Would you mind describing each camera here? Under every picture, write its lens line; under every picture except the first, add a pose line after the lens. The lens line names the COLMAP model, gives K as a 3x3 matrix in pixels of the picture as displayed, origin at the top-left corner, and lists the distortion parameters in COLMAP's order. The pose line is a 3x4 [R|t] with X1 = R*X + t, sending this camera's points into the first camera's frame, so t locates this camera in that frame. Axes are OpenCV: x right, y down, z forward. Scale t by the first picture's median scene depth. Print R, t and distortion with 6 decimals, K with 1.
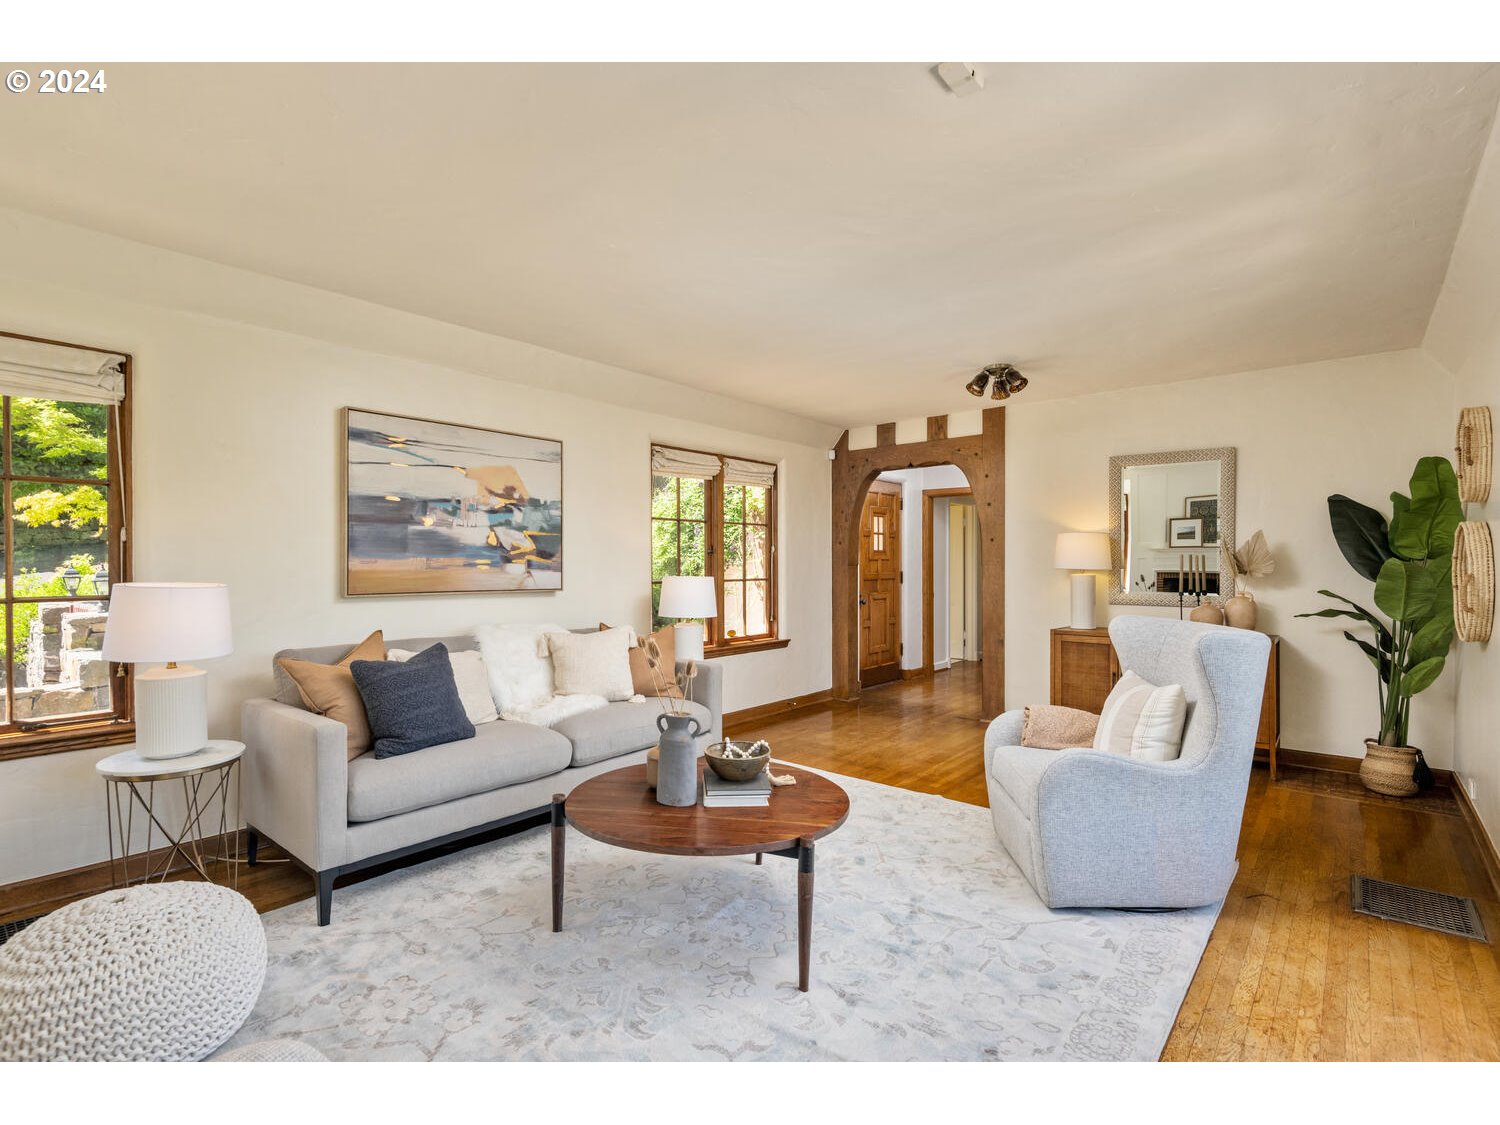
lens RADIAL K [[708.8, 0, 736.9], [0, 708.8, 570.6], [0, 0, 1]] dist [-0.002564, -0.005907]
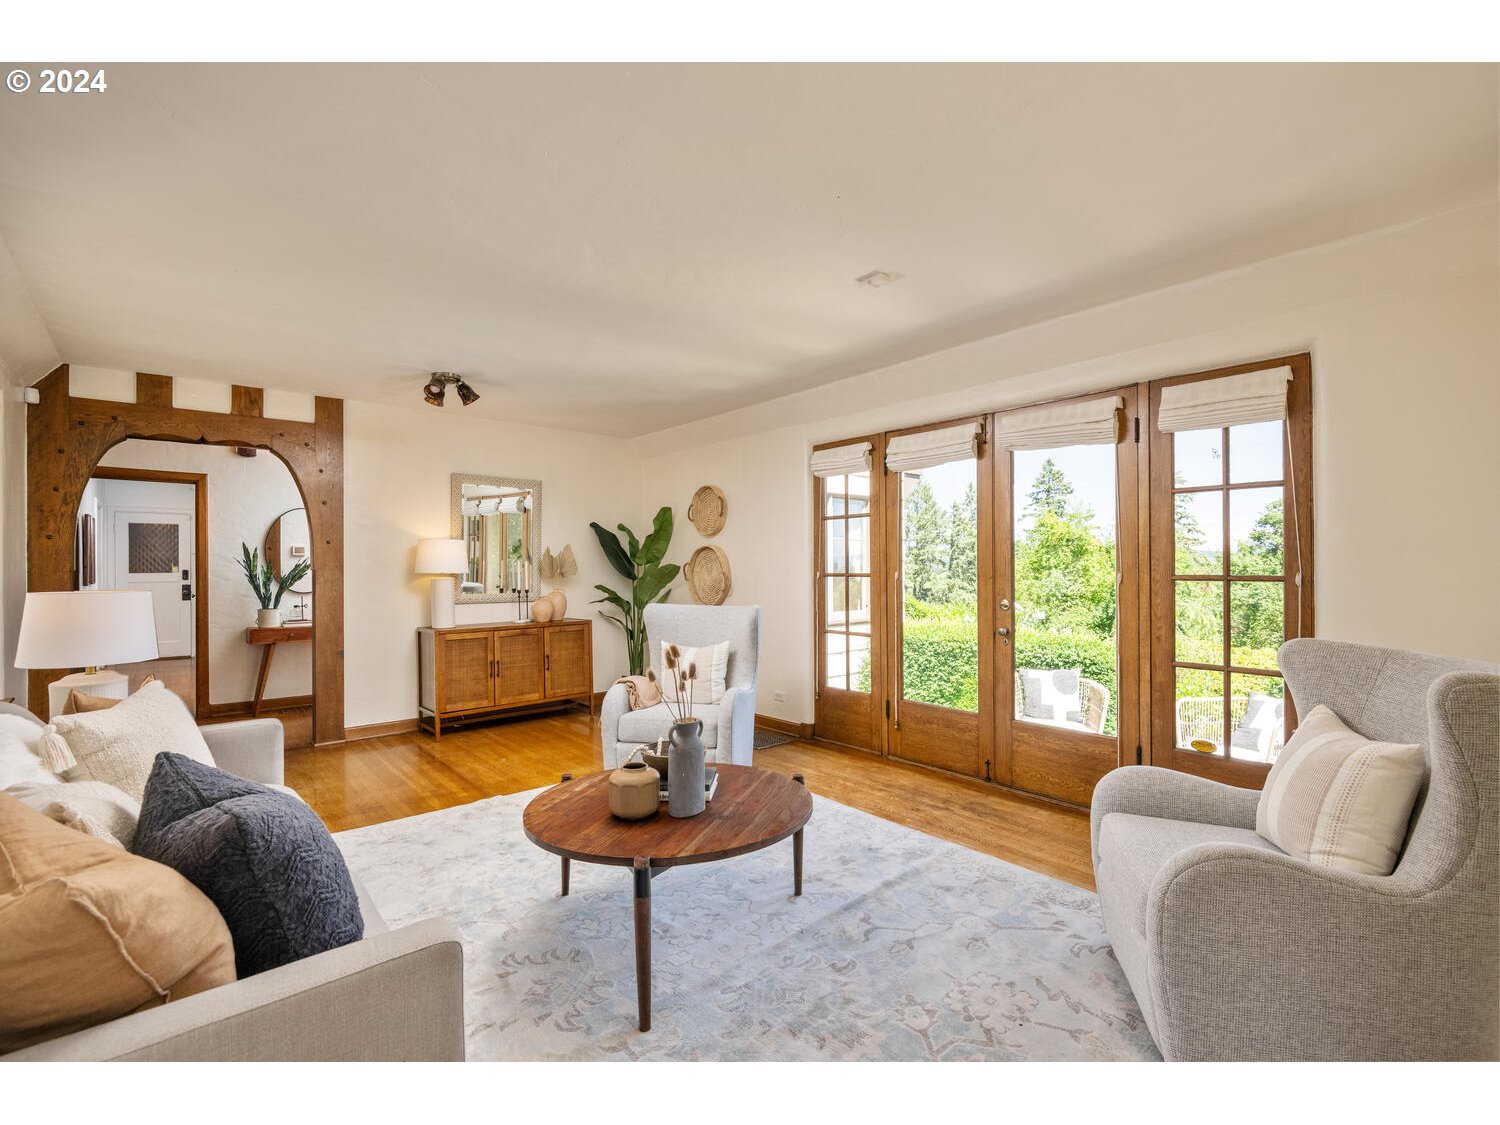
lens RADIAL K [[708.8, 0, 736.9], [0, 708.8, 570.6], [0, 0, 1]] dist [-0.002564, -0.005907]
pose [[0.143647, -0.003181, 0.989624, -0.555749], [0.016244, 0.999868, 0.000856, 0.000542], [-0.989496, 0.015953, 0.143679, 0.426370]]
